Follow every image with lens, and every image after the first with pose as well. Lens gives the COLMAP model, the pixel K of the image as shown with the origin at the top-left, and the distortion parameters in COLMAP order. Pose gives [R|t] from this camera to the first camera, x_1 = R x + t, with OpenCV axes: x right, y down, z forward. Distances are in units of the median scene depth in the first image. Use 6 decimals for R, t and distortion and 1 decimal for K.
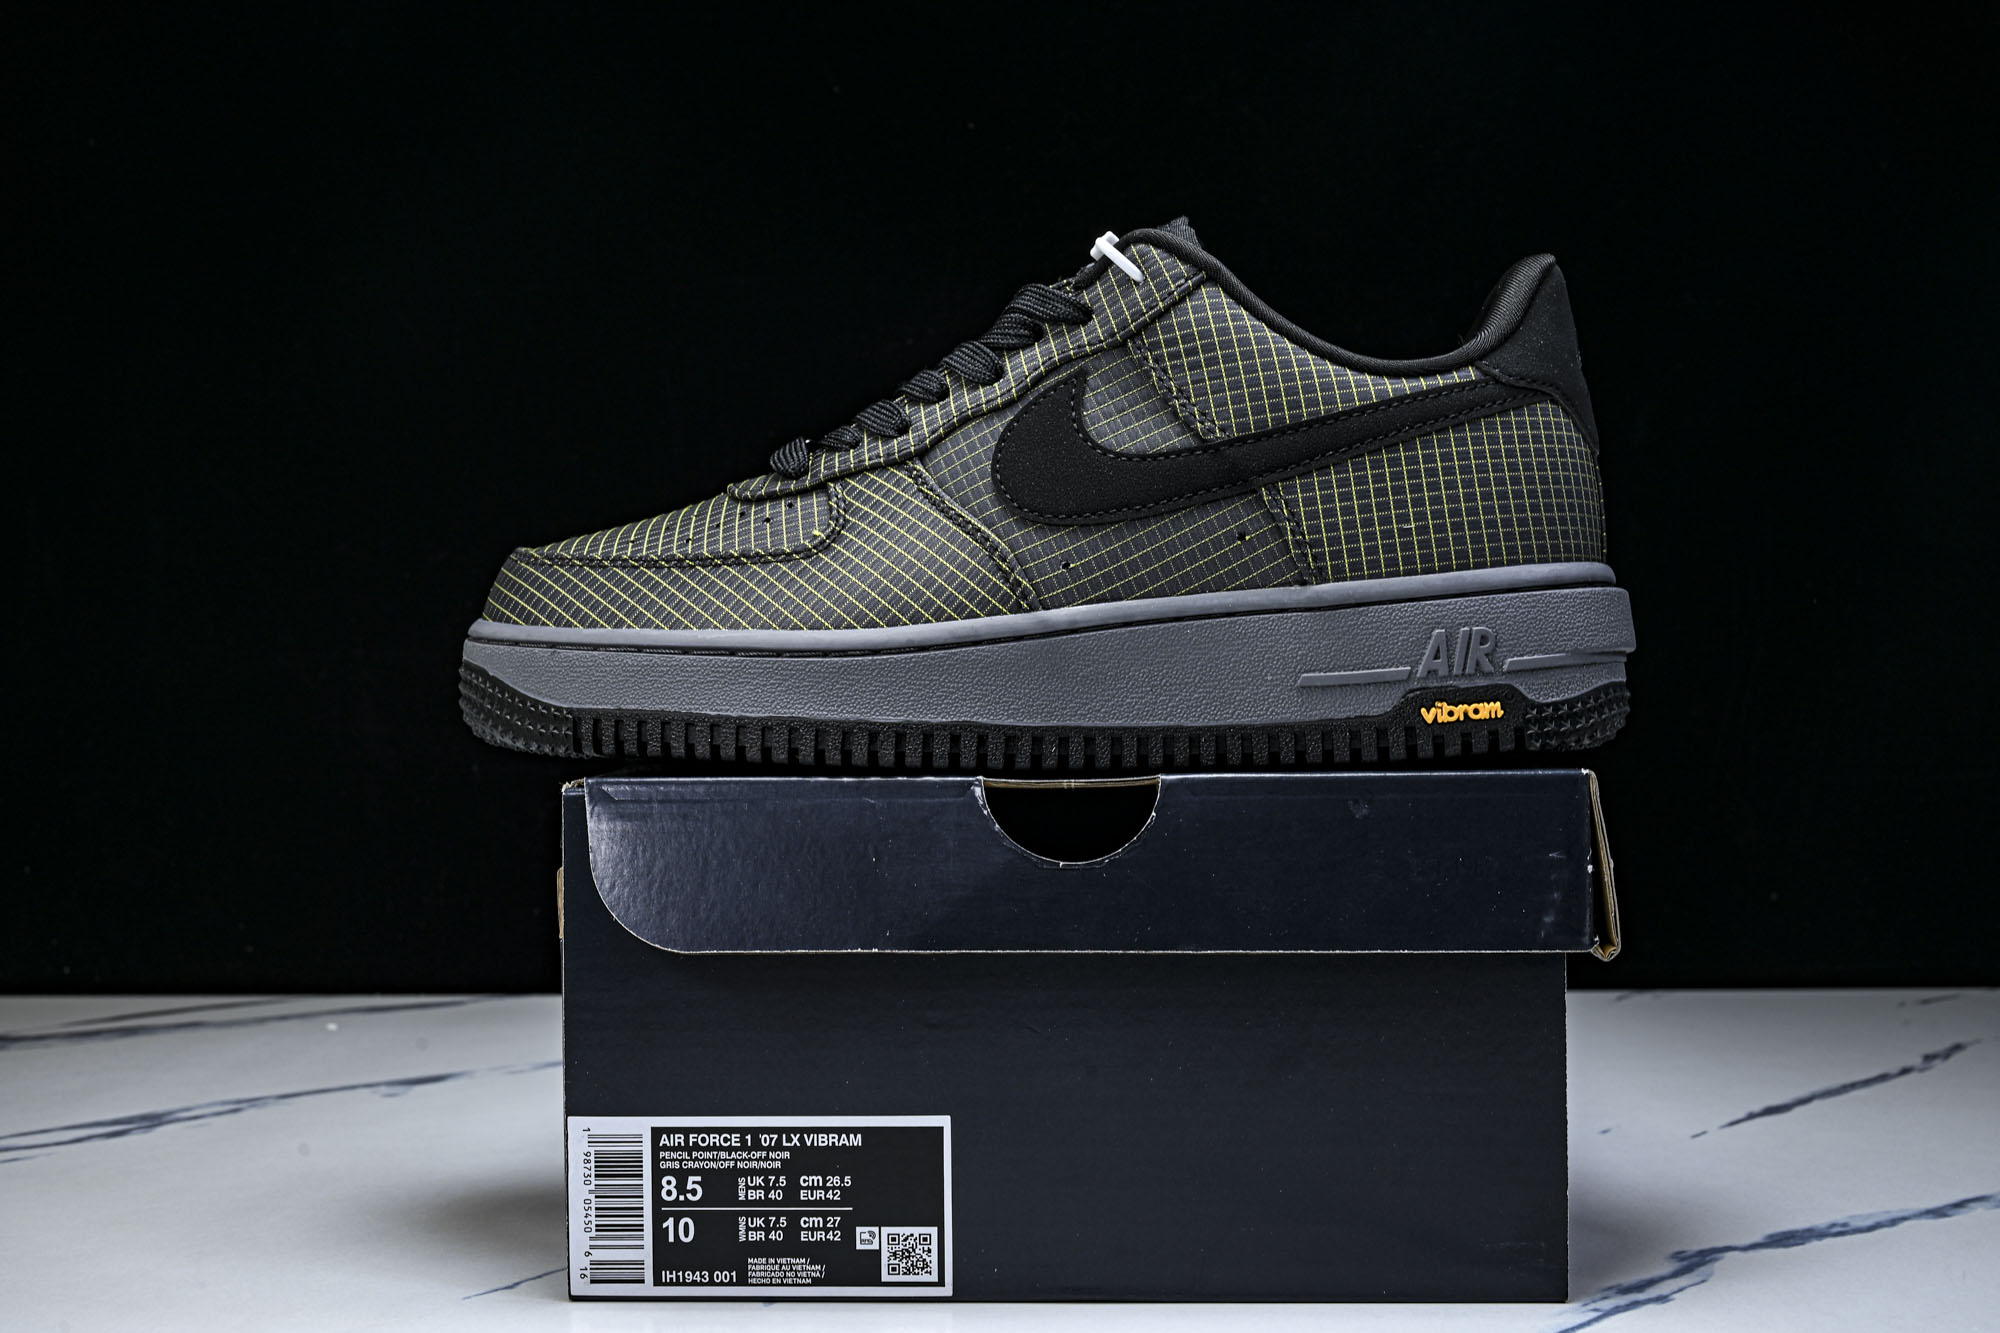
lens RADIAL K [[2230.1, 0, 1000.0], [0, 2230.1, 666.5], [0, 0, 1]] dist [0.014729, -0.029285]
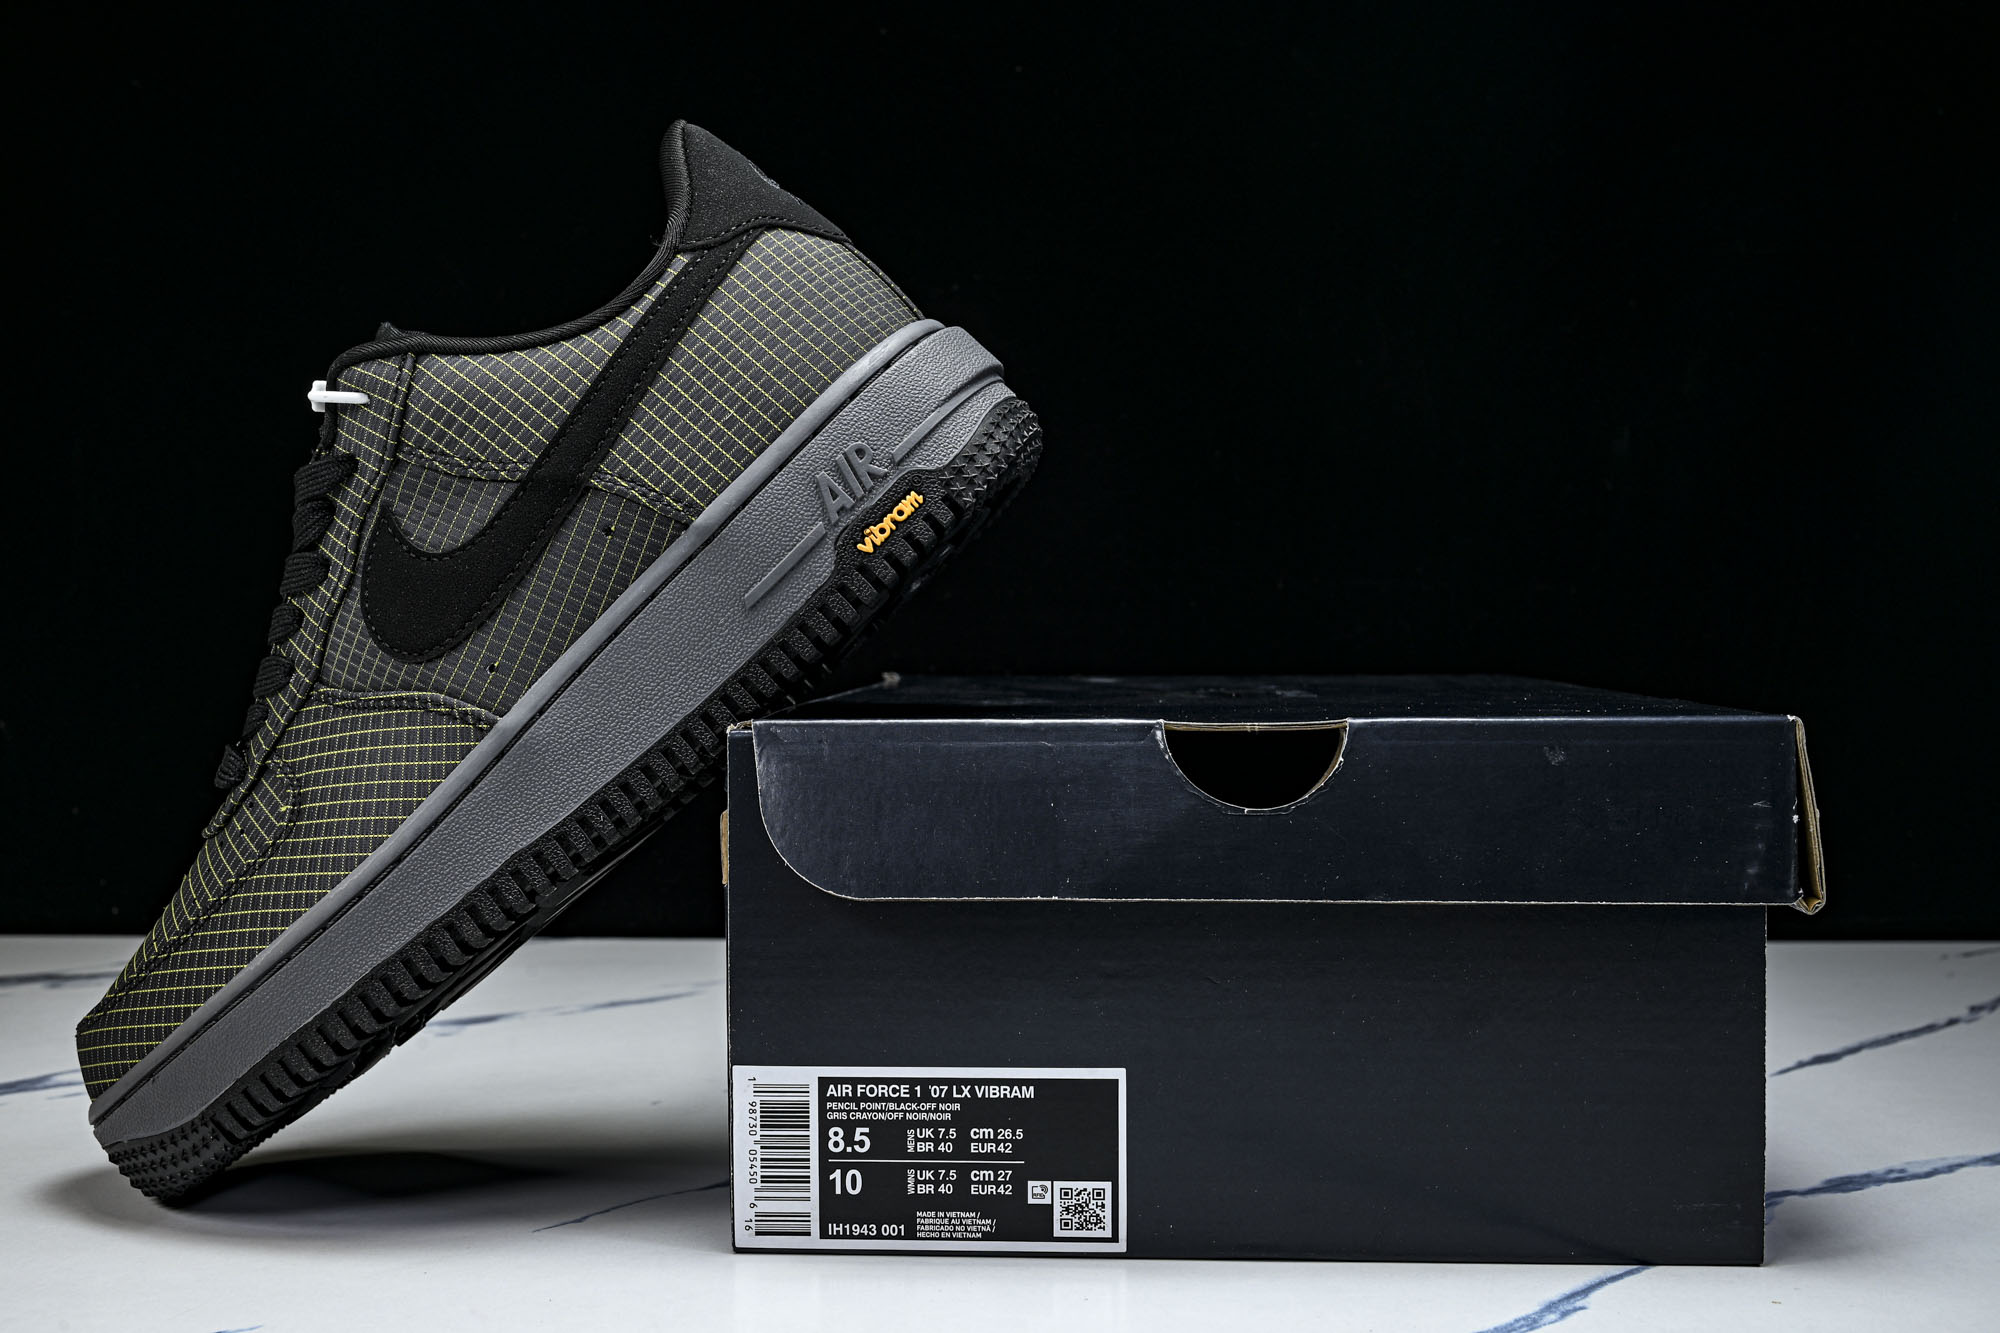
lens RADIAL K [[2230.1, 0, 1000.0], [0, 2230.1, 666.5], [0, 0, 1]] dist [0.014729, -0.029285]
pose [[0.757097, -0.648511, 0.078978, 0.122095], [0.651018, 0.759017, -0.008265, 0.108256], [-0.054586, 0.057673, 0.996842, 0.005745]]
